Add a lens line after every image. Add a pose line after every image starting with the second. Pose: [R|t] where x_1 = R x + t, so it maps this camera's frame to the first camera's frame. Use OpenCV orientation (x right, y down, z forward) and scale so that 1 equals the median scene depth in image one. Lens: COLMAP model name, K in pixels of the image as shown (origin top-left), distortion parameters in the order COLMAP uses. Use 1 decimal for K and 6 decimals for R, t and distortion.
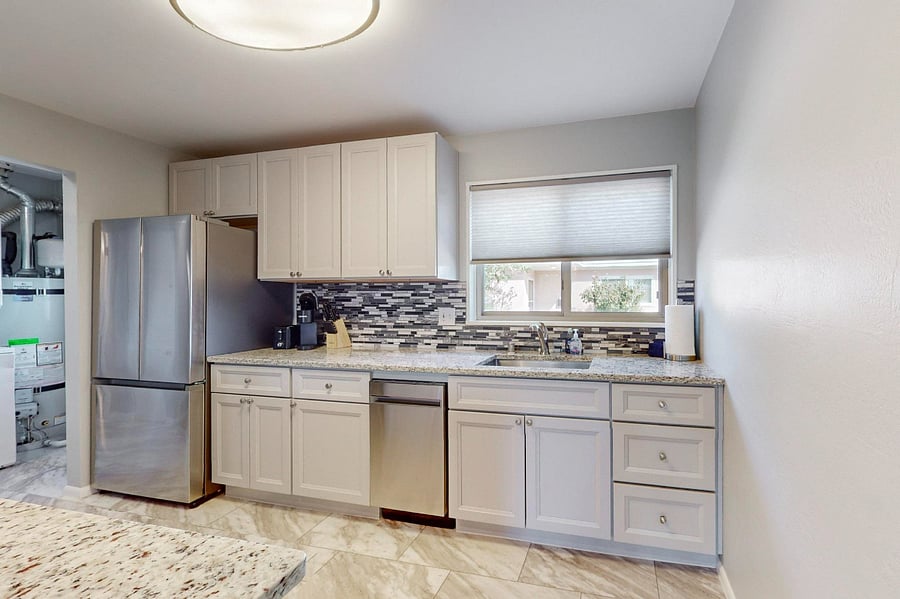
lens RADIAL K [[404.8, 0, 512.8], [0, 404.8, 299.2], [0, 0, 1]] dist [0.001690, 0.000054]
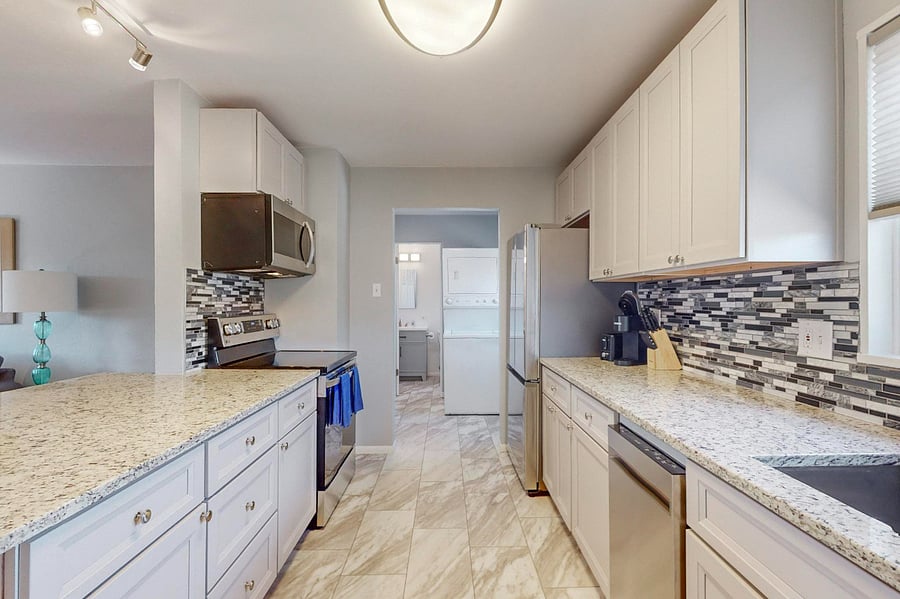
lens RADIAL K [[413.9, 0, 450.0], [0, 413.9, 299.5], [0, 0, 1]] dist [-0.002227, -0.000235]
pose [[0.262139, -0.004687, -0.965019, 0.191691], [-0.001963, 0.999984, -0.005390, 0.000119], [0.965028, 0.003307, 0.262125, 0.456149]]
